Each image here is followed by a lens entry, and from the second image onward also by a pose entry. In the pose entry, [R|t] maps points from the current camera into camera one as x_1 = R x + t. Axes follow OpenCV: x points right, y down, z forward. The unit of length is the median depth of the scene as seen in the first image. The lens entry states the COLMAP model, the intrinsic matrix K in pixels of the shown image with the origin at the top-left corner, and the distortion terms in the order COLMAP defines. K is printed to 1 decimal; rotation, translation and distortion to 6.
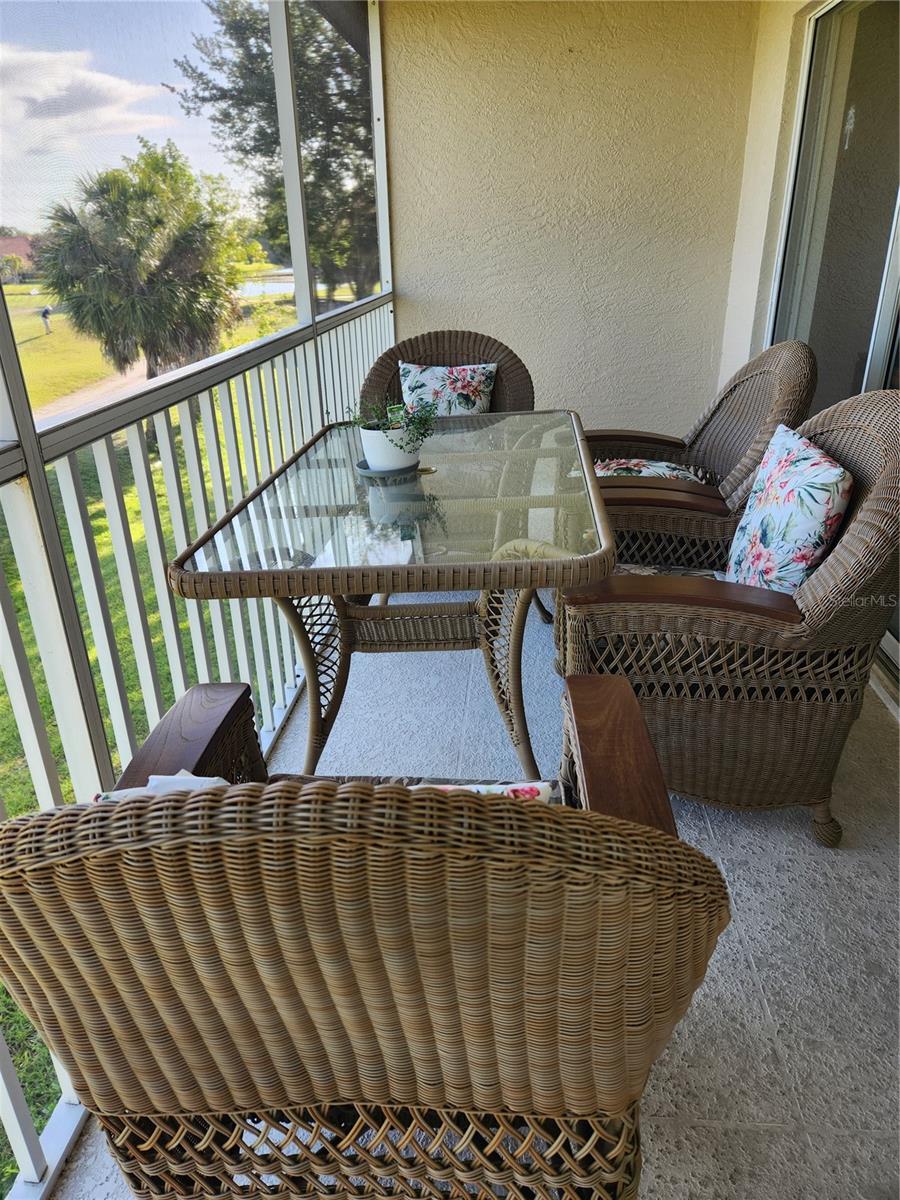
lens RADIAL K [[793.0, 0, 448.5], [0, 793.0, 572.4], [0, 0, 1]] dist [0.081671, -0.071348]
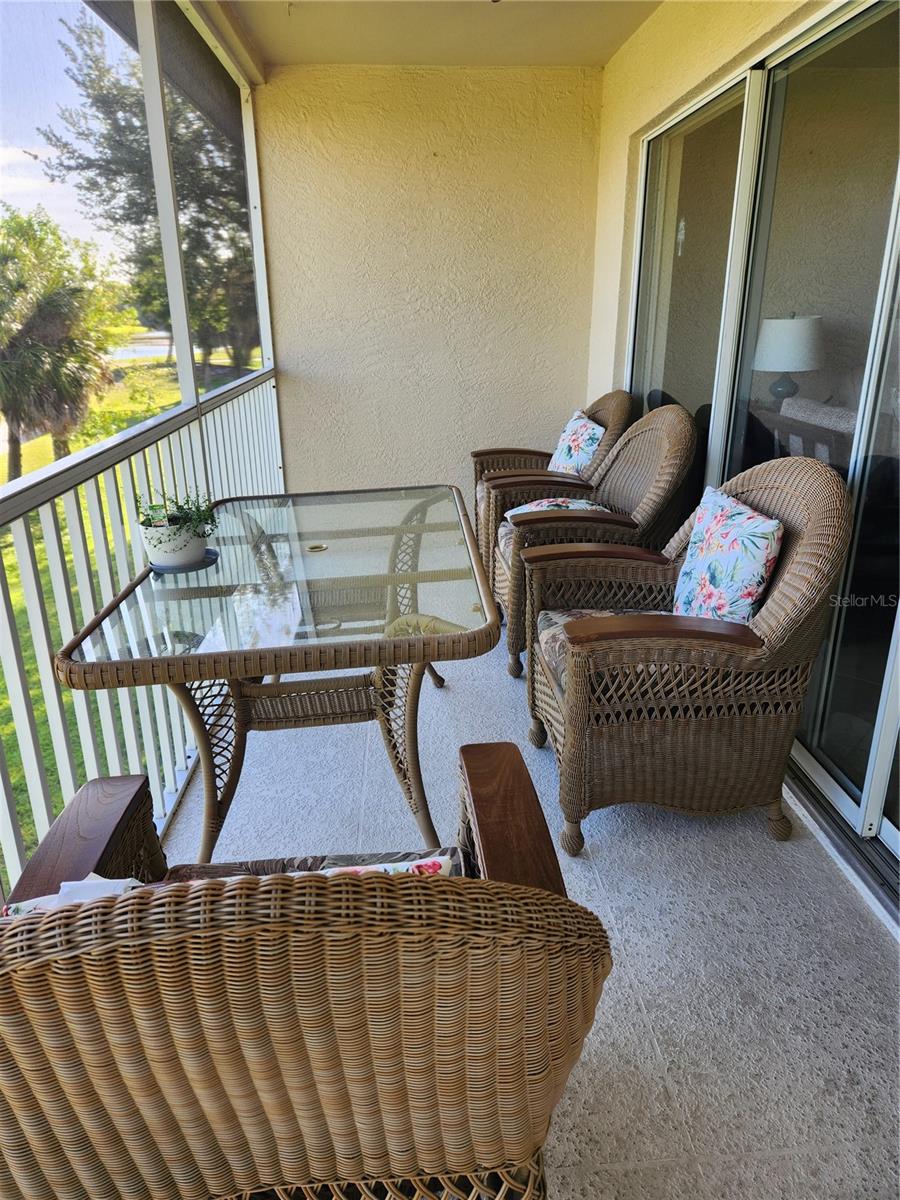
lens RADIAL K [[793.0, 0, 448.5], [0, 793.0, 572.4], [0, 0, 1]] dist [0.081671, -0.071348]
pose [[0.989371, -0.034678, 0.141218, -0.016775], [0.044824, 0.996588, -0.069309, -0.045595], [-0.138332, 0.074902, 0.987549, -0.111727]]
